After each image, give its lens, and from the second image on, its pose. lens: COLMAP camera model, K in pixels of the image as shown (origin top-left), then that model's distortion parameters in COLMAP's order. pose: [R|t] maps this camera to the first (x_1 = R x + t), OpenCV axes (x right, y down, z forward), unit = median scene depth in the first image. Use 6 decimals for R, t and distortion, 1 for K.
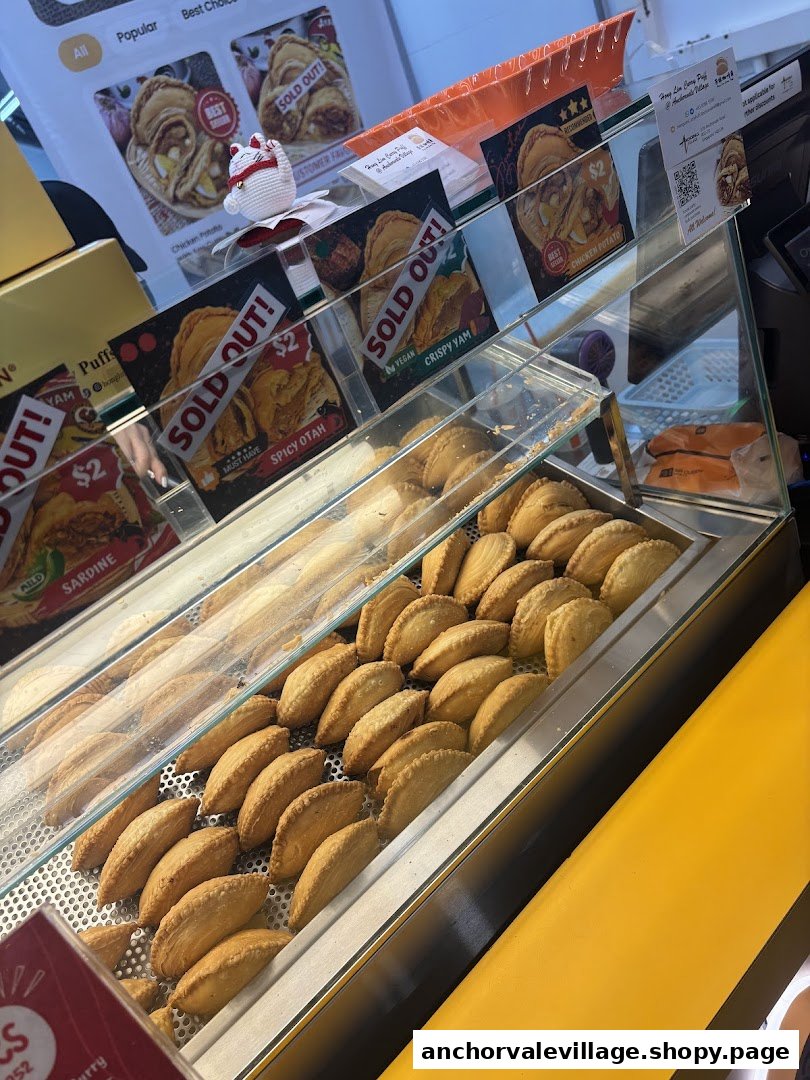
lens RADIAL K [[755.7, 0, 408.3], [0, 755.7, 537.2], [0, 0, 1]] dist [0.139814, -0.286161]
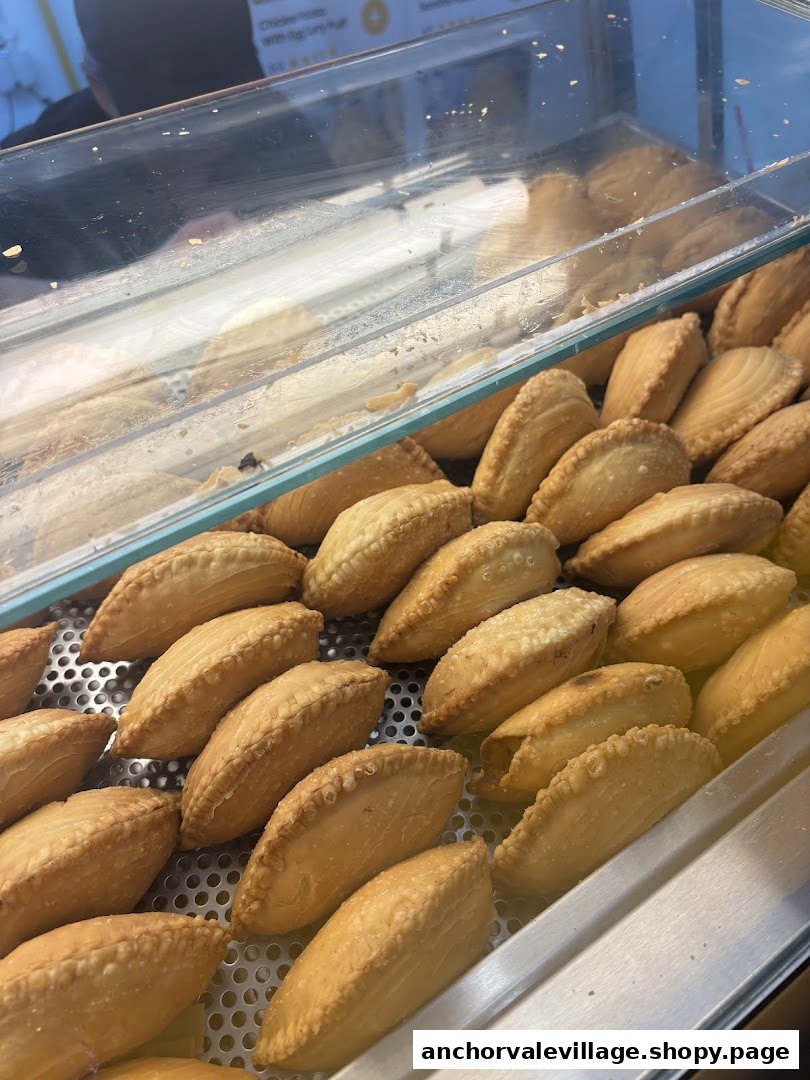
lens RADIAL K [[755.7, 0, 408.3], [0, 755.7, 537.2], [0, 0, 1]] dist [0.139814, -0.286161]
pose [[0.980430, 0.196696, -0.008213, -0.111463], [-0.195718, 0.978359, 0.067138, 0.161781], [0.021241, -0.064217, 0.997710, 0.531125]]
